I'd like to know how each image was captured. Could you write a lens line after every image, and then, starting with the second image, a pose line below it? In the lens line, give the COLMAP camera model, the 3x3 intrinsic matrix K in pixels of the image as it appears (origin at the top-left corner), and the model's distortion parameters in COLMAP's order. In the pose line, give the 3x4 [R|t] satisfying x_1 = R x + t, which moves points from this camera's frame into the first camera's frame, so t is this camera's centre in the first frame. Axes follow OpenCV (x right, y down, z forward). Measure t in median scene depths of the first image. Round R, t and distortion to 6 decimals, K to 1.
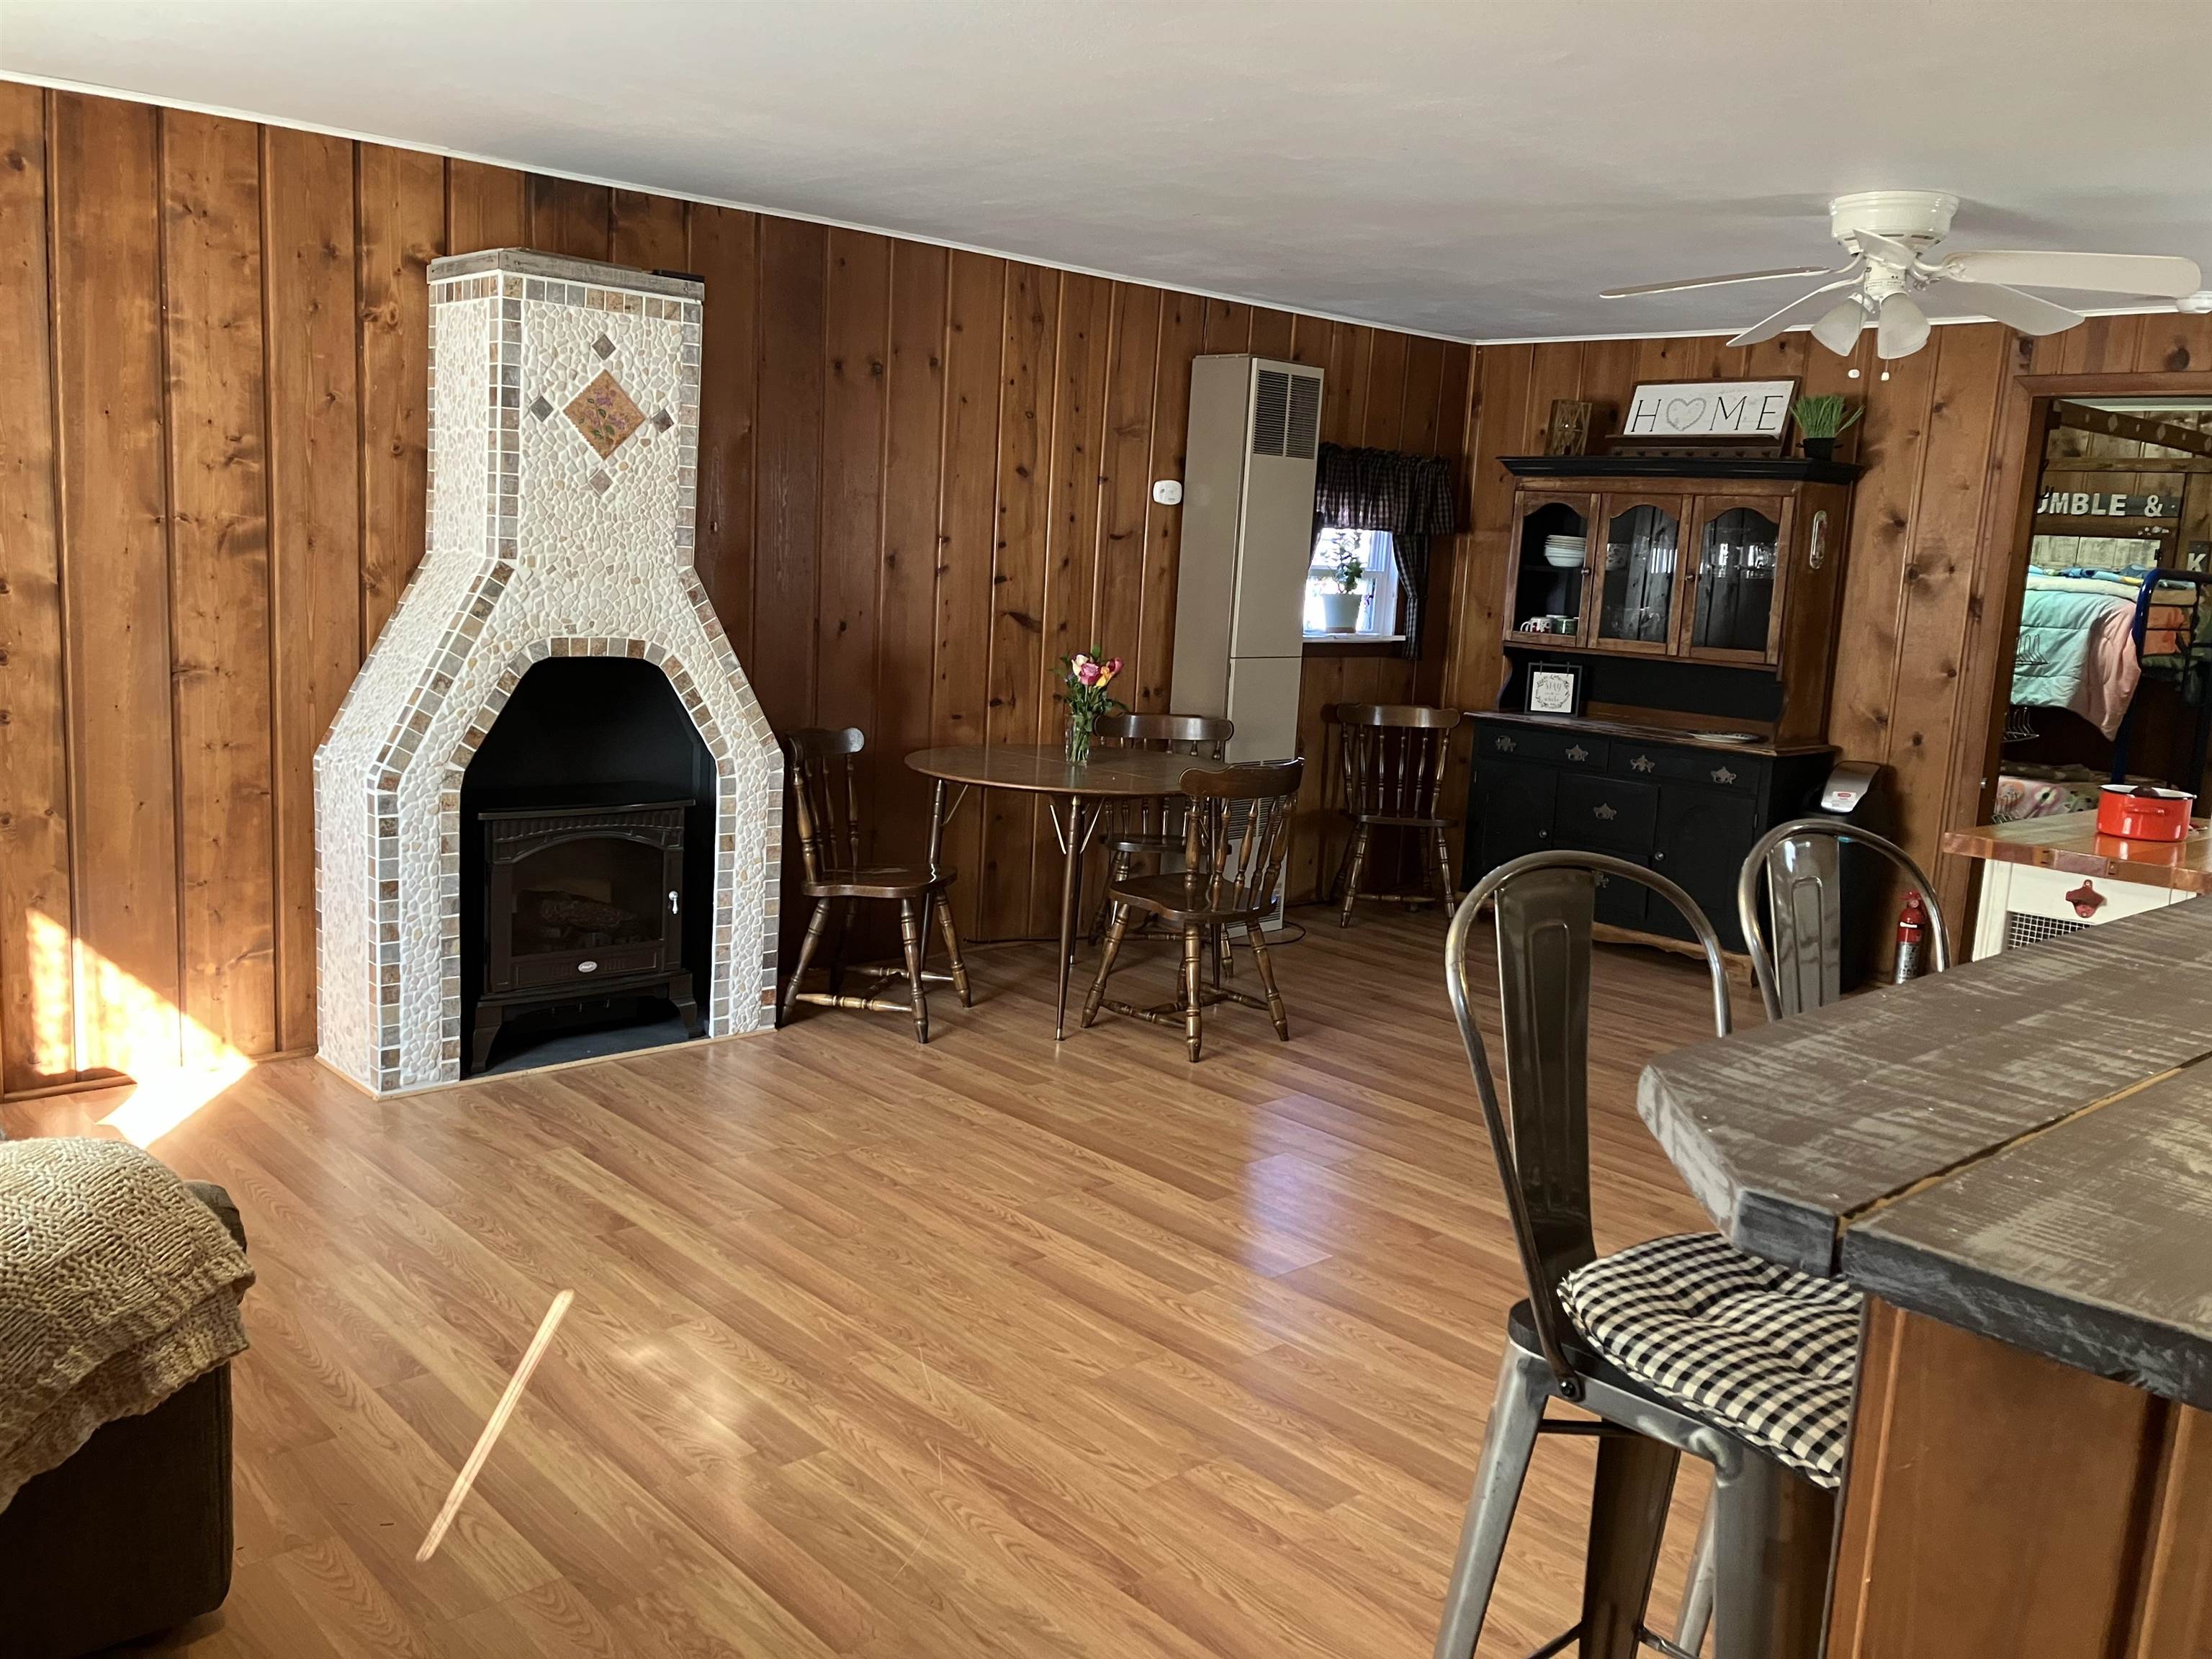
lens RADIAL K [[1801.7, 0, 1123.8], [0, 1801.7, 819.7], [0, 0, 1]] dist [0.043905, -0.056061]
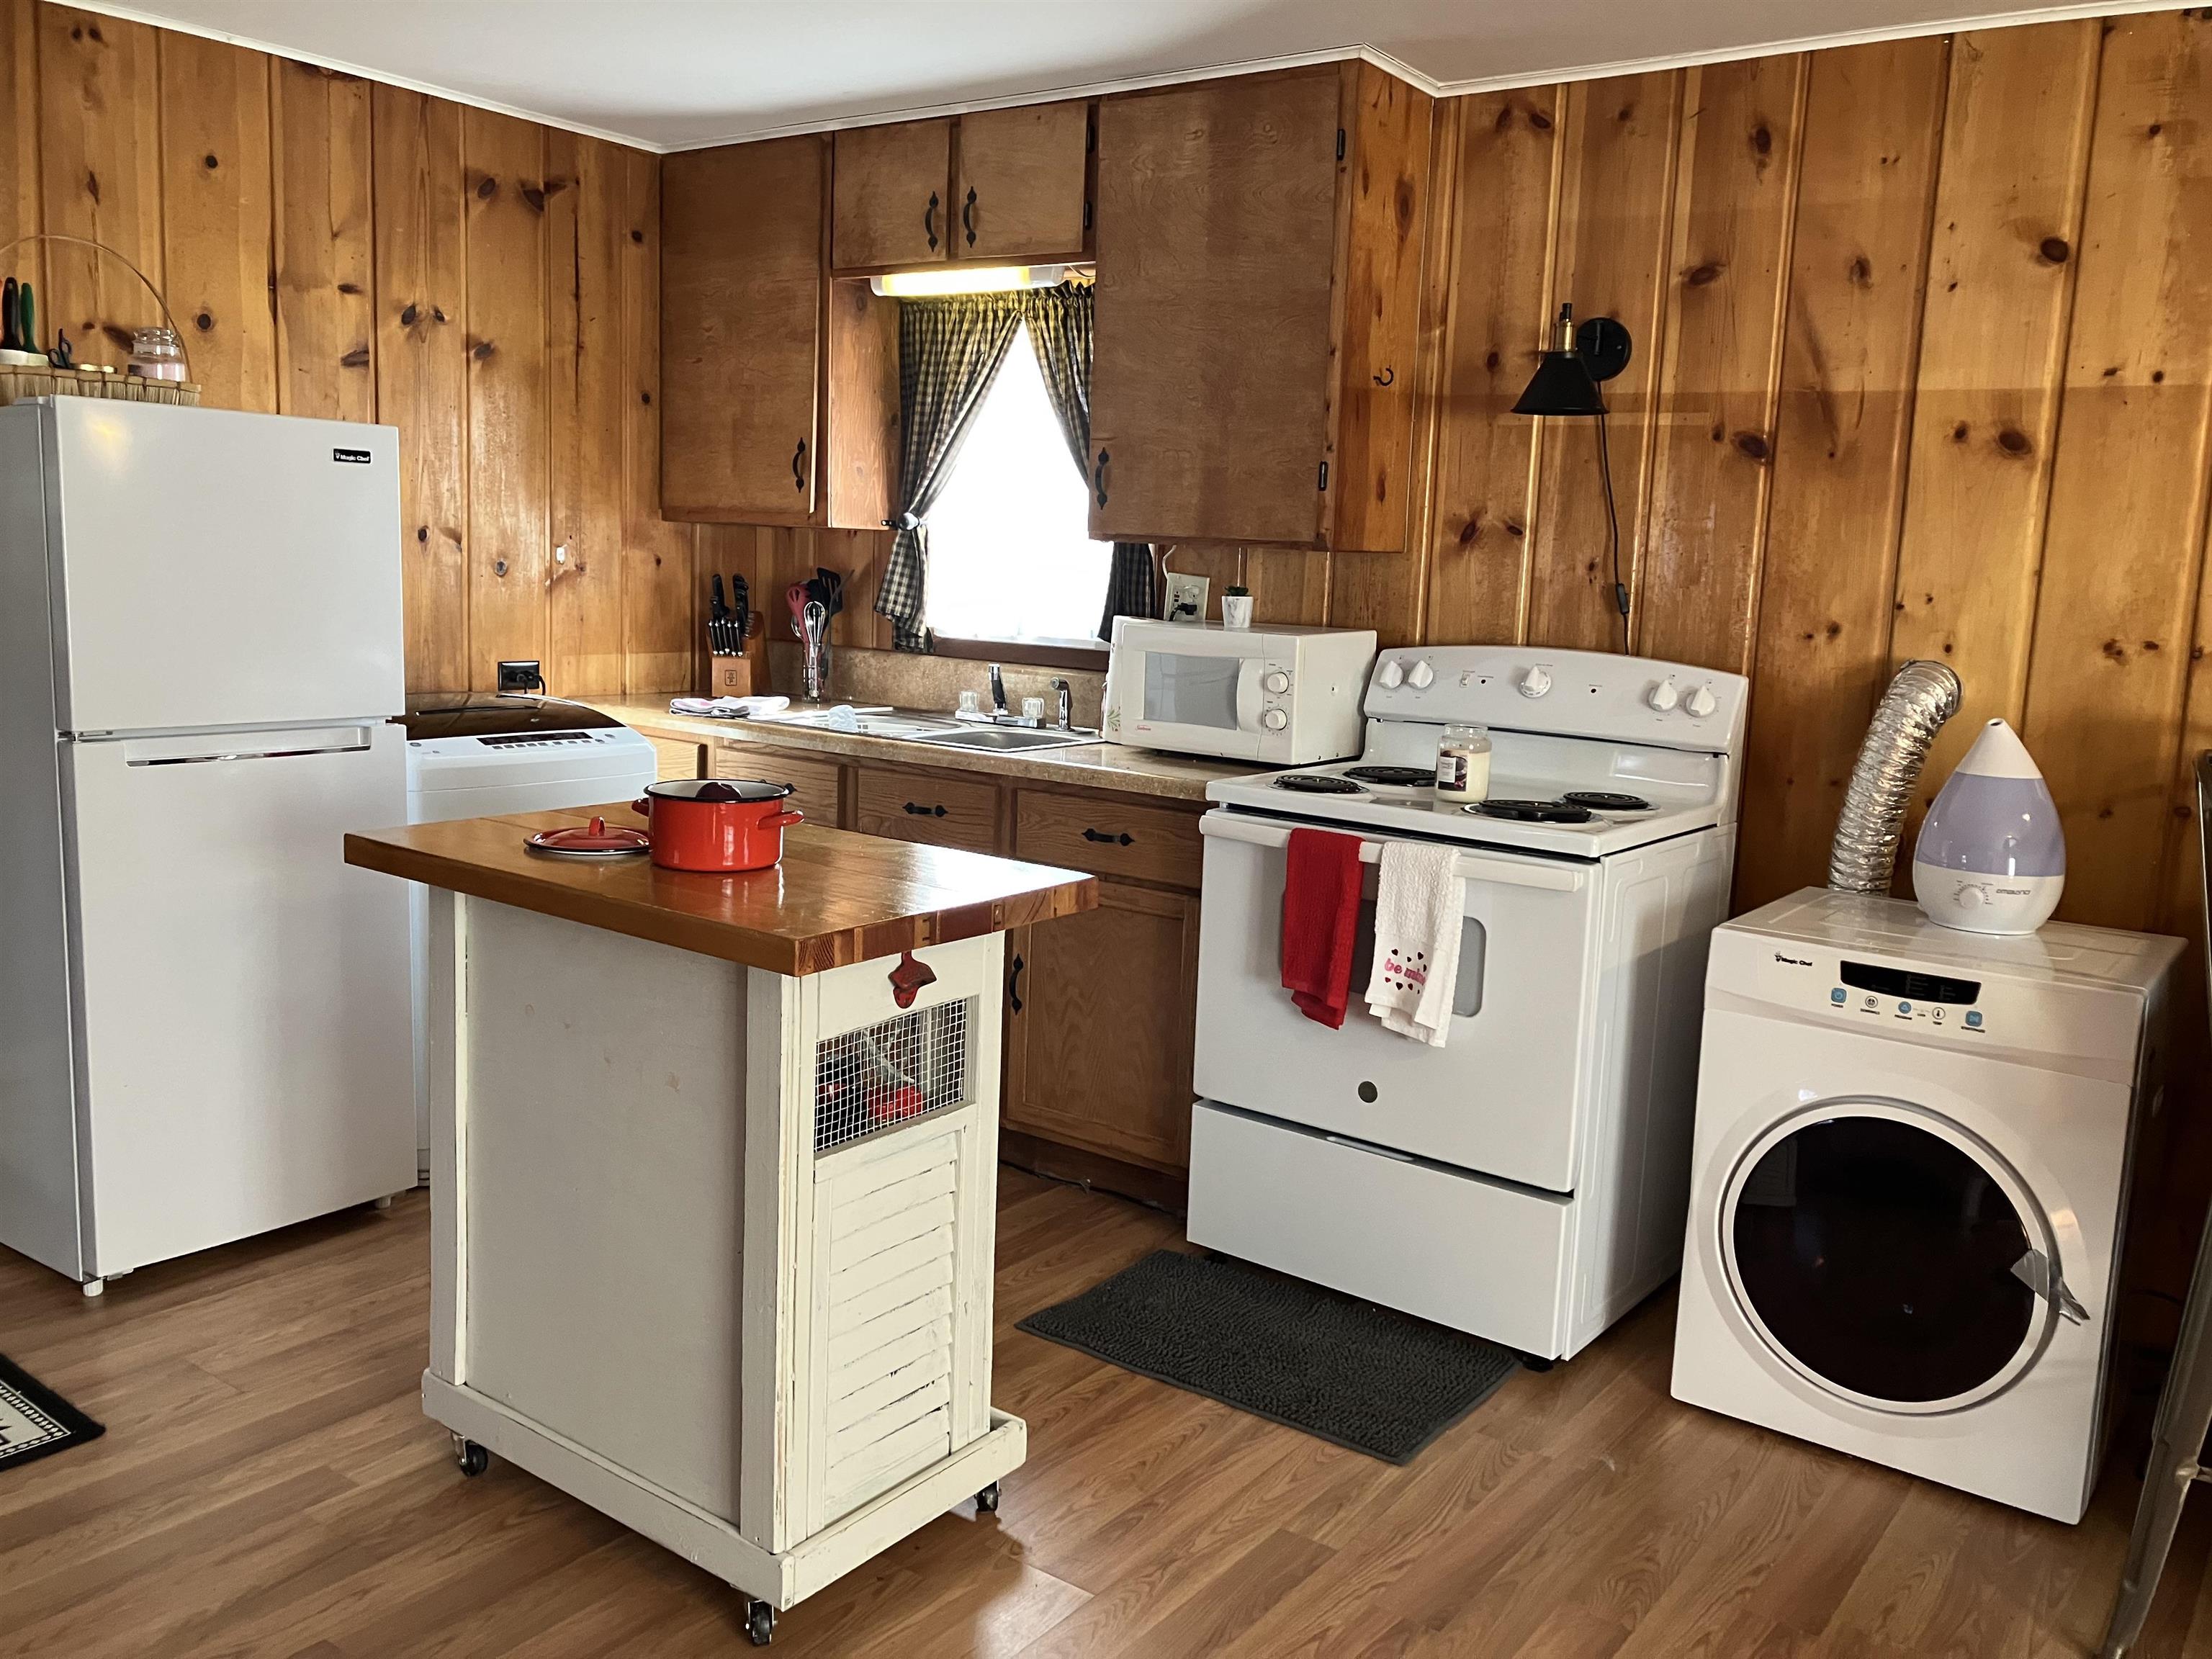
lens RADIAL K [[1801.7, 0, 1142.0], [0, 1801.7, 810.3], [0, 0, 1]] dist [0.043905, -0.056061]
pose [[-0.193132, -0.208257, 0.958817, -0.060981], [0.104060, 0.967356, 0.231072, -0.170978], [-0.975639, 0.144402, -0.165156, 1.224140]]
